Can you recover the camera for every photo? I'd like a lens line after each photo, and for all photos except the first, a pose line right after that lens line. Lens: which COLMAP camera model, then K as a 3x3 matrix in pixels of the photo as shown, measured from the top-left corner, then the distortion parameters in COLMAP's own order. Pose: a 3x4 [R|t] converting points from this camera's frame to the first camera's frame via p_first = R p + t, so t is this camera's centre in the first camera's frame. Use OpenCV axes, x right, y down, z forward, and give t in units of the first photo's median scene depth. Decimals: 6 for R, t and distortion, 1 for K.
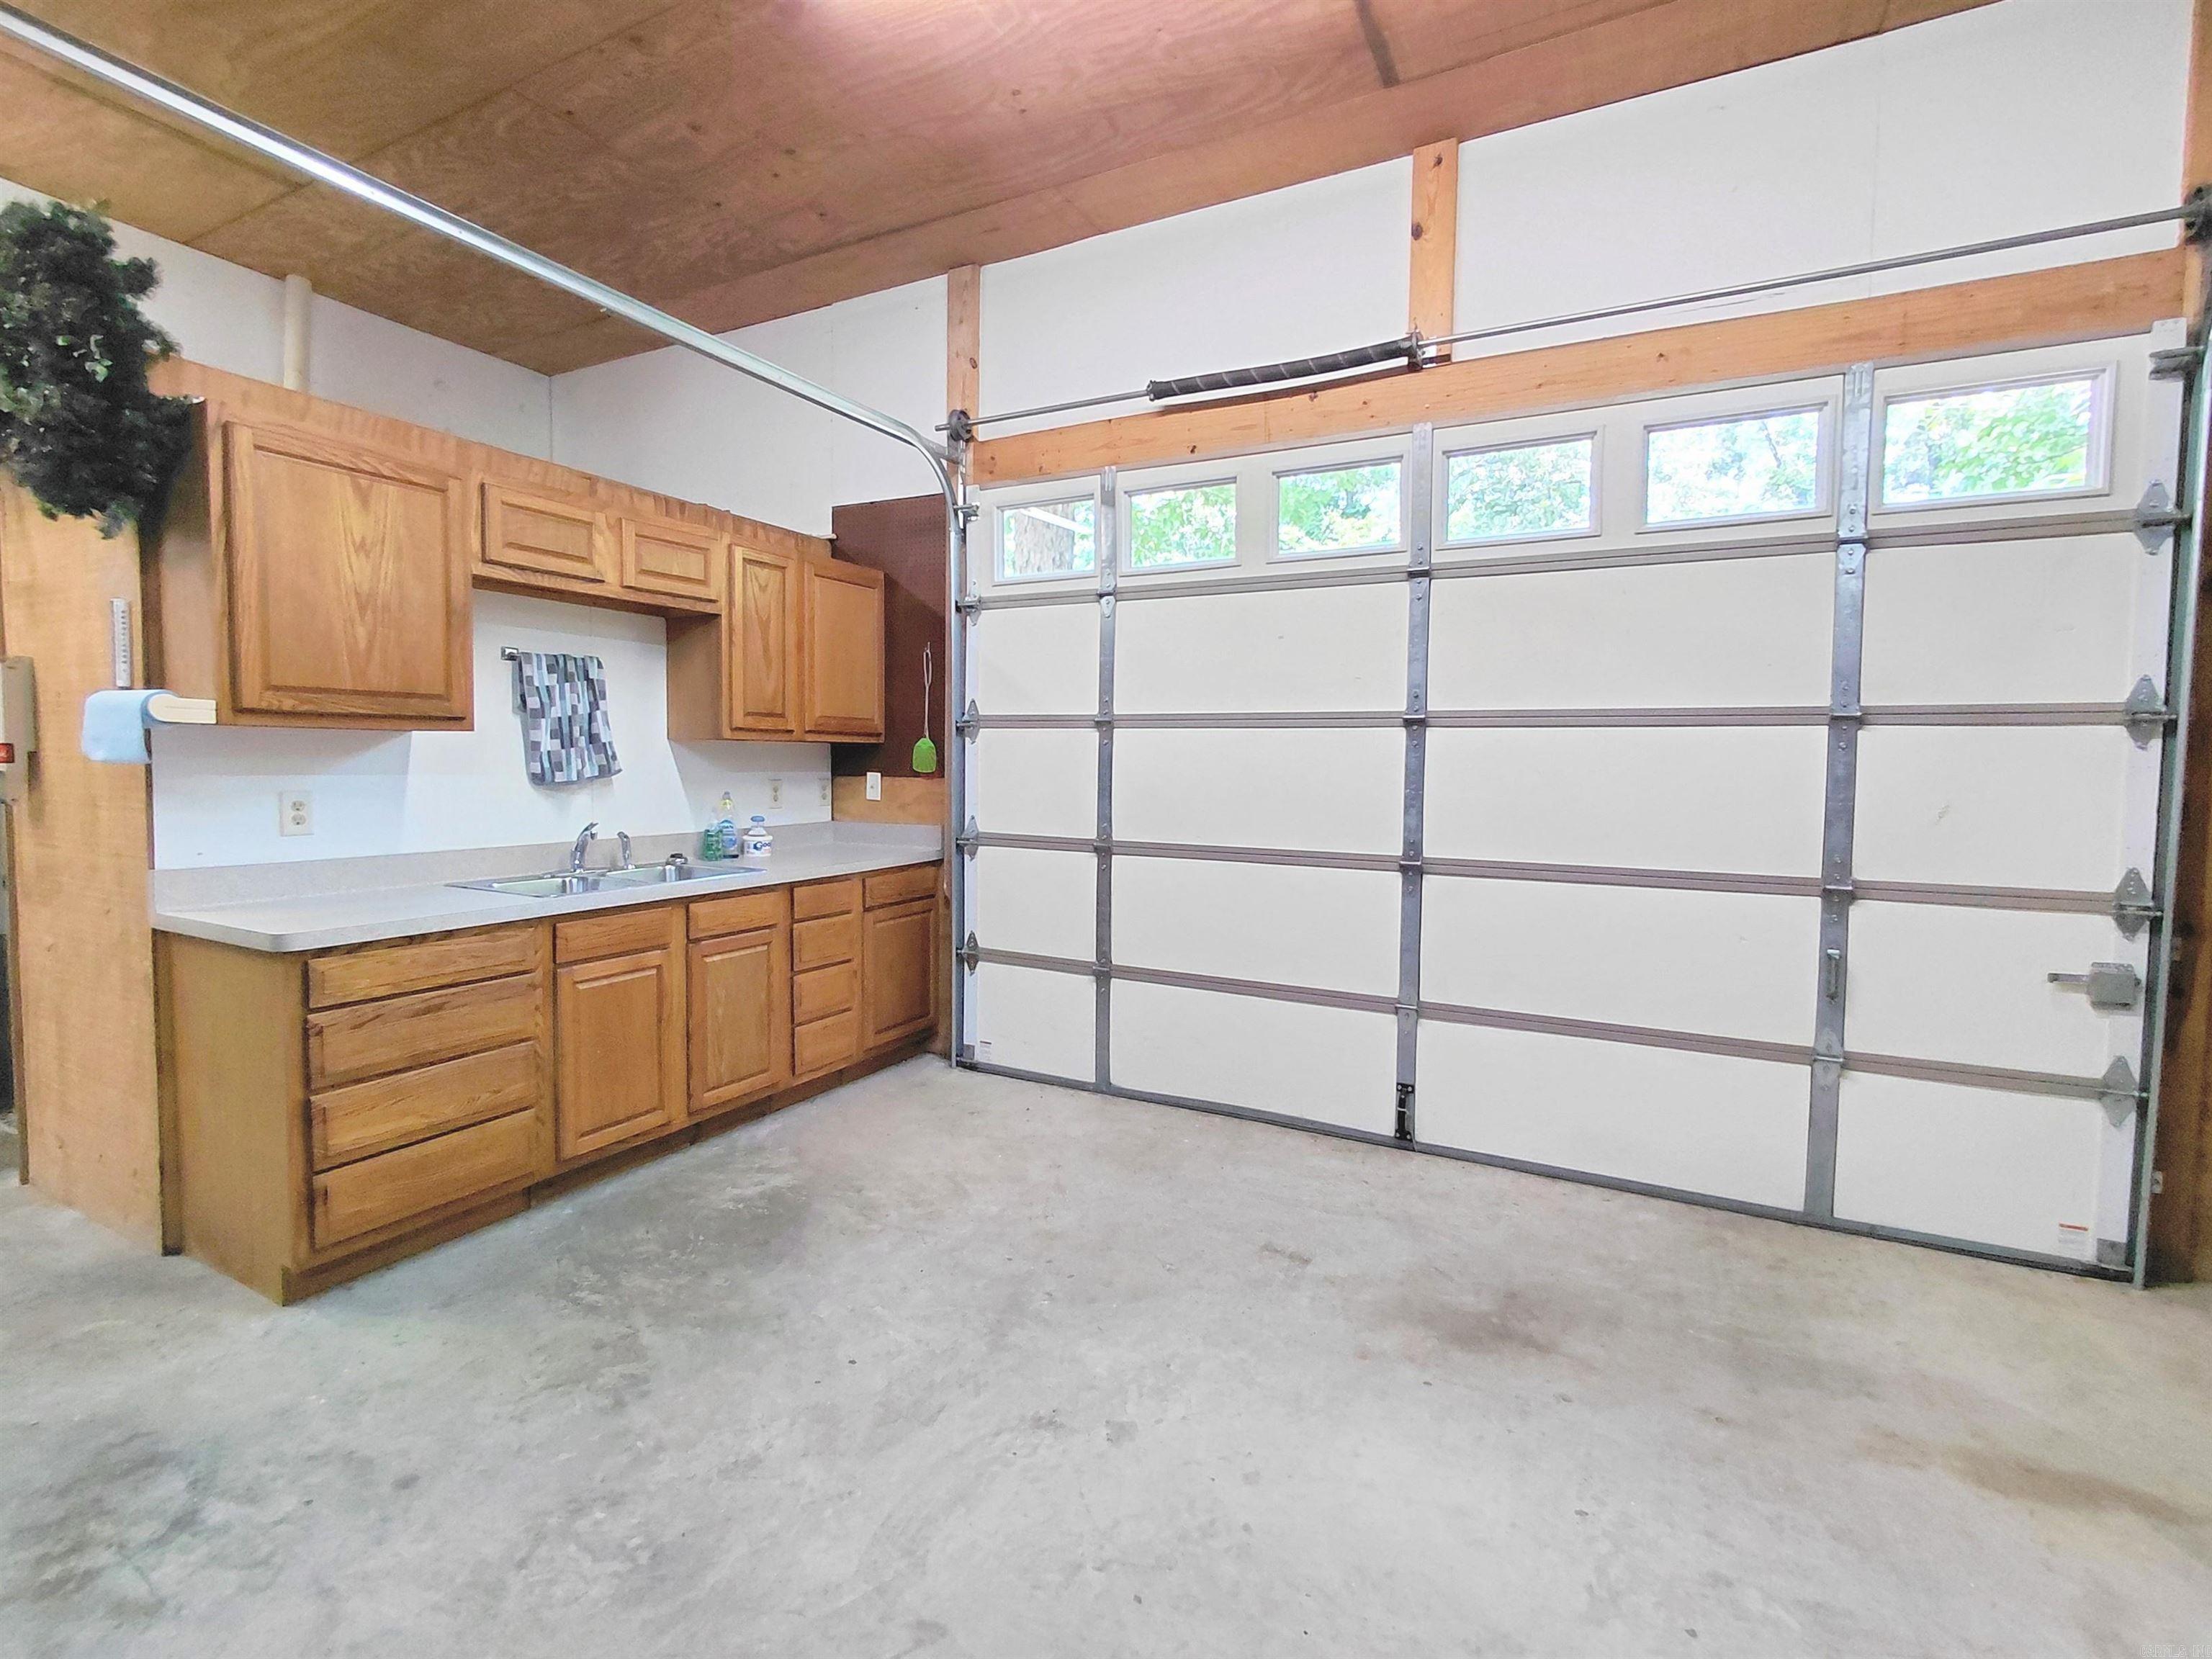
lens RADIAL K [[1019.3, 0, 1108.2], [0, 1019.3, 810.9], [0, 0, 1]] dist [-0.000398, 0.000036]
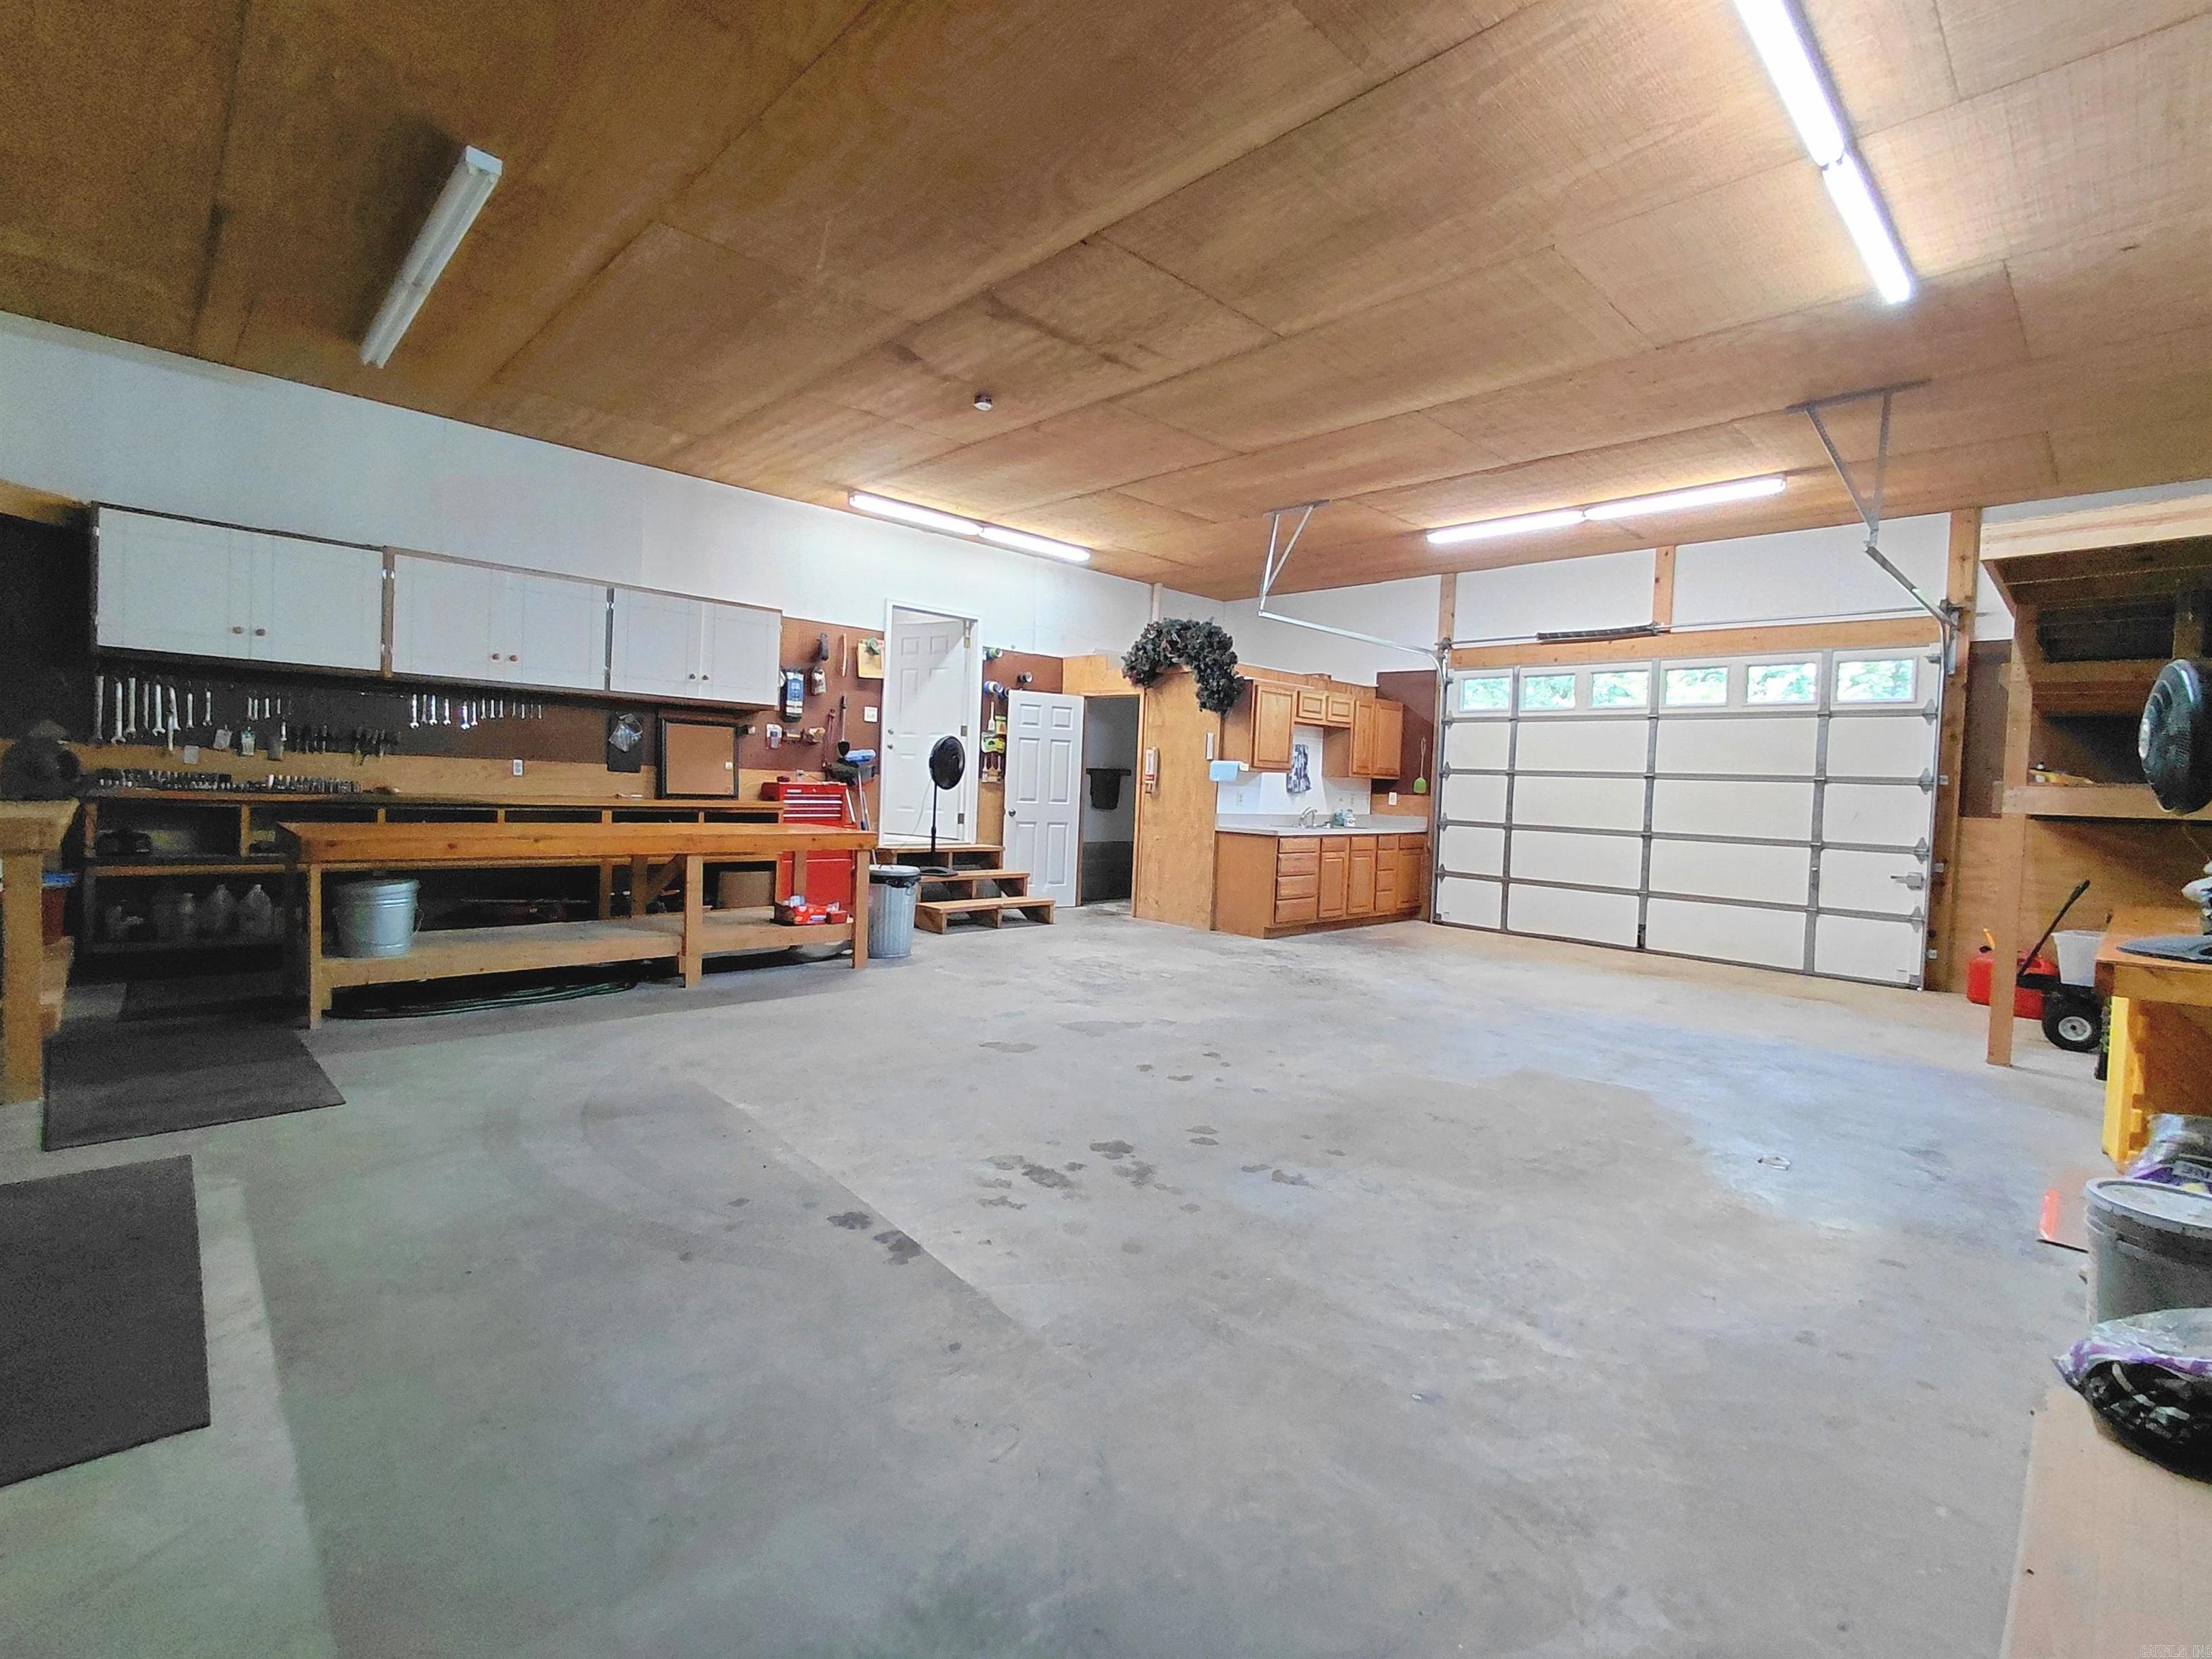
lens RADIAL K [[1019.3, 0, 1107.8], [0, 1019.3, 810.3], [0, 0, 1]] dist [-0.000398, 0.000036]
pose [[0.950989, 0.033909, -0.307358, -0.169339], [-0.043174, 0.998794, -0.023393, 0.097596], [0.306194, 0.035517, 0.951306, -1.582742]]
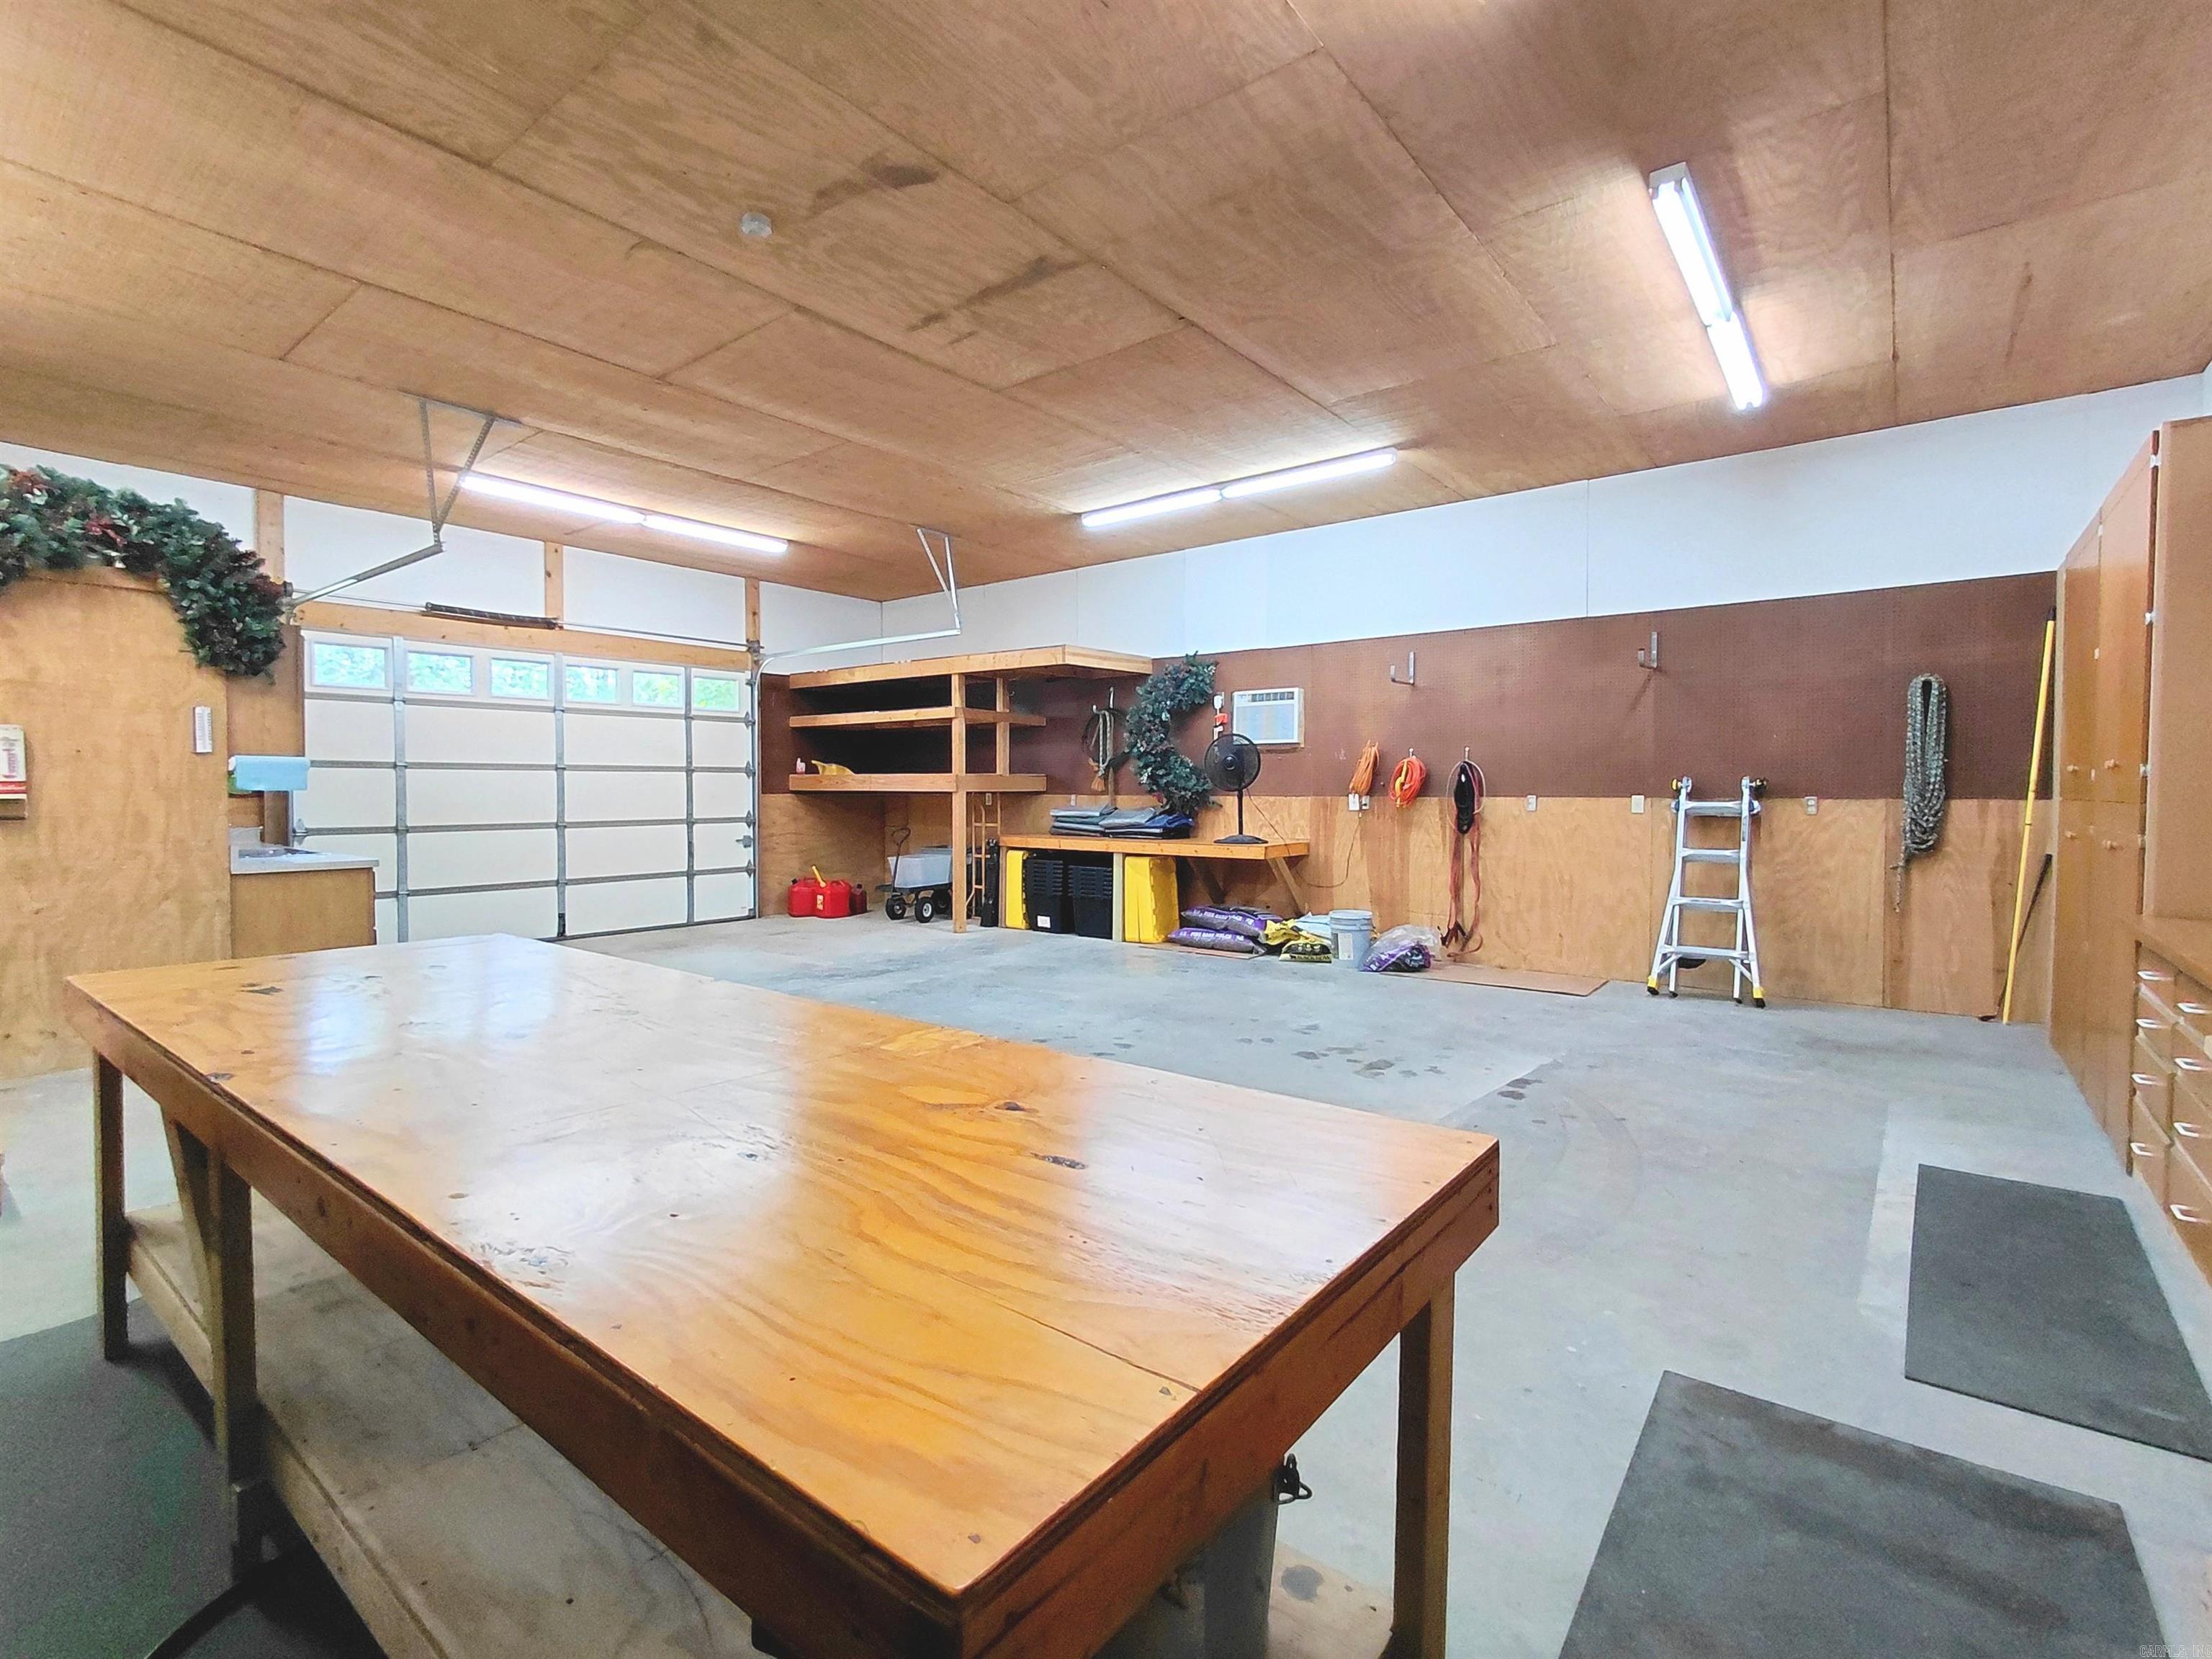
lens RADIAL K [[1019.3, 0, 1101.5], [0, 1019.3, 805.8], [0, 0, 1]] dist [-0.000398, 0.000036]
pose [[0.181527, -0.032234, 0.982857, -1.746410], [0.053671, 0.998298, 0.022828, 0.016715], [-0.981920, 0.048607, 0.182948, -0.698281]]
